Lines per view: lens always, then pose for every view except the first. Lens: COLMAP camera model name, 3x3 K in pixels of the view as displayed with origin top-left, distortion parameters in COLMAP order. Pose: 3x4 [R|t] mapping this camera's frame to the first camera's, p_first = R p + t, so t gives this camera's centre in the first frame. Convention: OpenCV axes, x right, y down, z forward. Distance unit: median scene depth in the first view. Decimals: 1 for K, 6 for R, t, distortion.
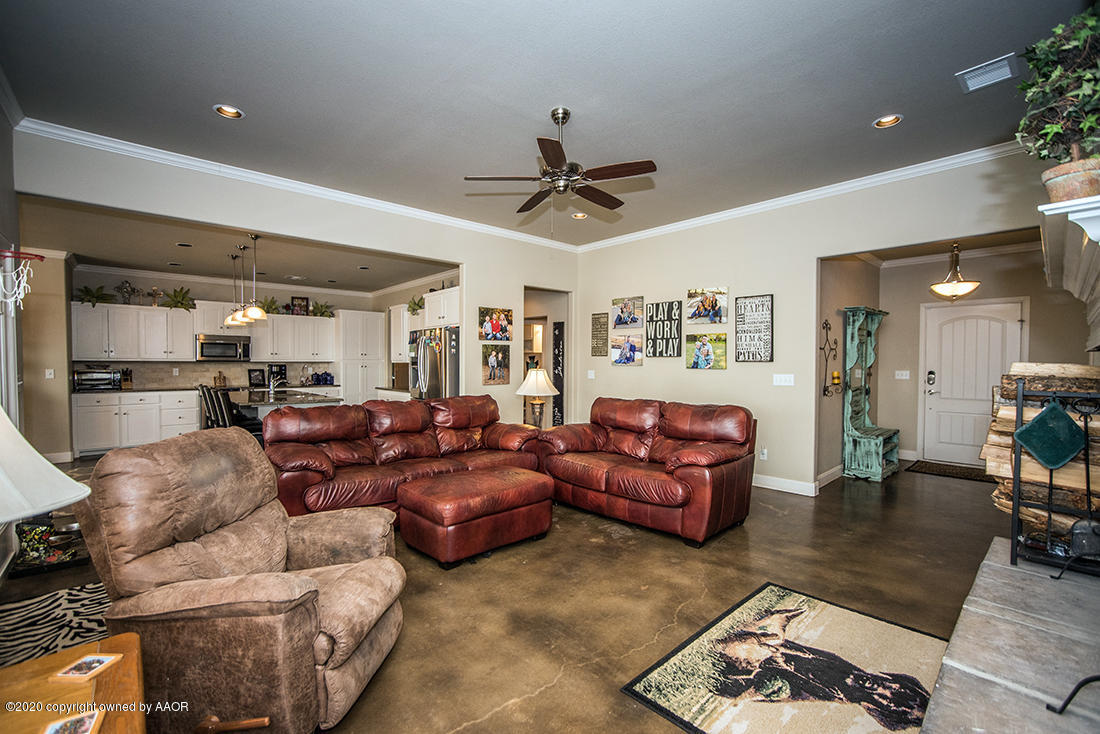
lens RADIAL K [[475.5, 0, 547.7], [0, 475.5, 377.4], [0, 0, 1]] dist [-0.026001, 0.006786]
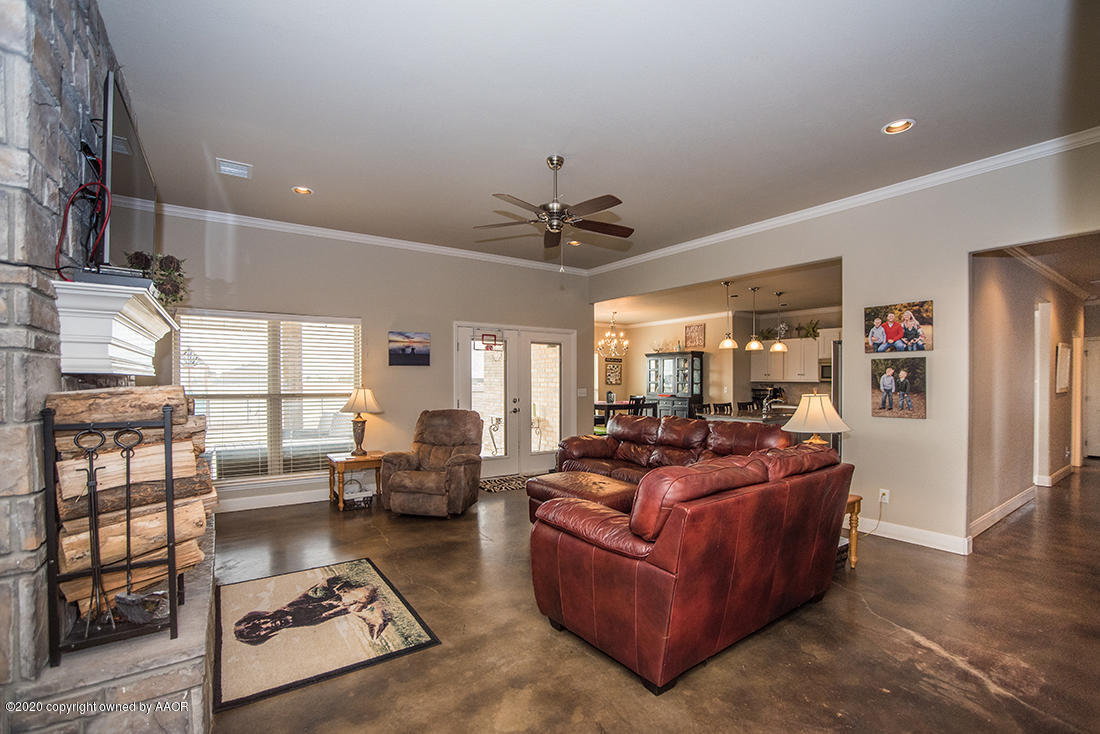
lens RADIAL K [[475.5, 0, 554.3], [0, 475.5, 375.7], [0, 0, 1]] dist [-0.026001, 0.006786]
pose [[-0.123791, -0.011749, -0.992239, 0.620002], [-0.028746, 0.999553, -0.008250, -0.025534], [0.991892, 0.027502, -0.124073, 0.618174]]
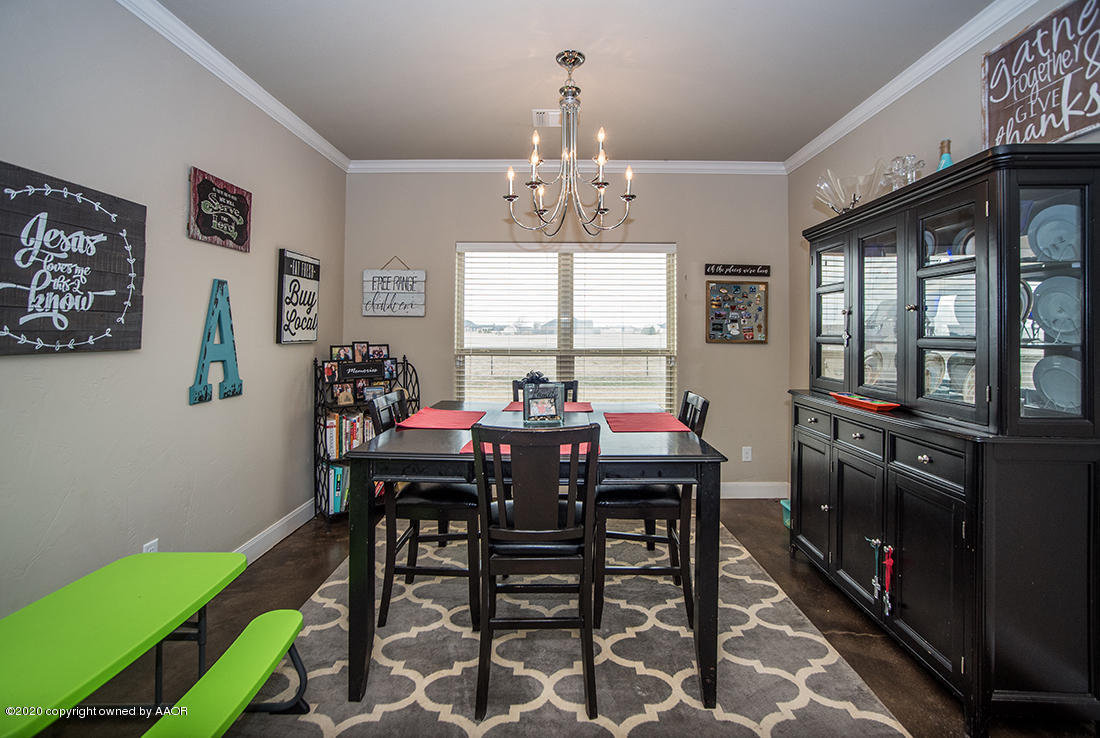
lens RADIAL K [[477.2, 0, 568.4], [0, 477.2, 325.9], [0, 0, 1]] dist [-0.038273, 0.010496]
pose [[-0.670499, -0.009913, -0.741844, -0.738594], [-0.028288, 0.999525, 0.012211, -0.037629], [0.741371, 0.029172, -0.670461, 0.885460]]
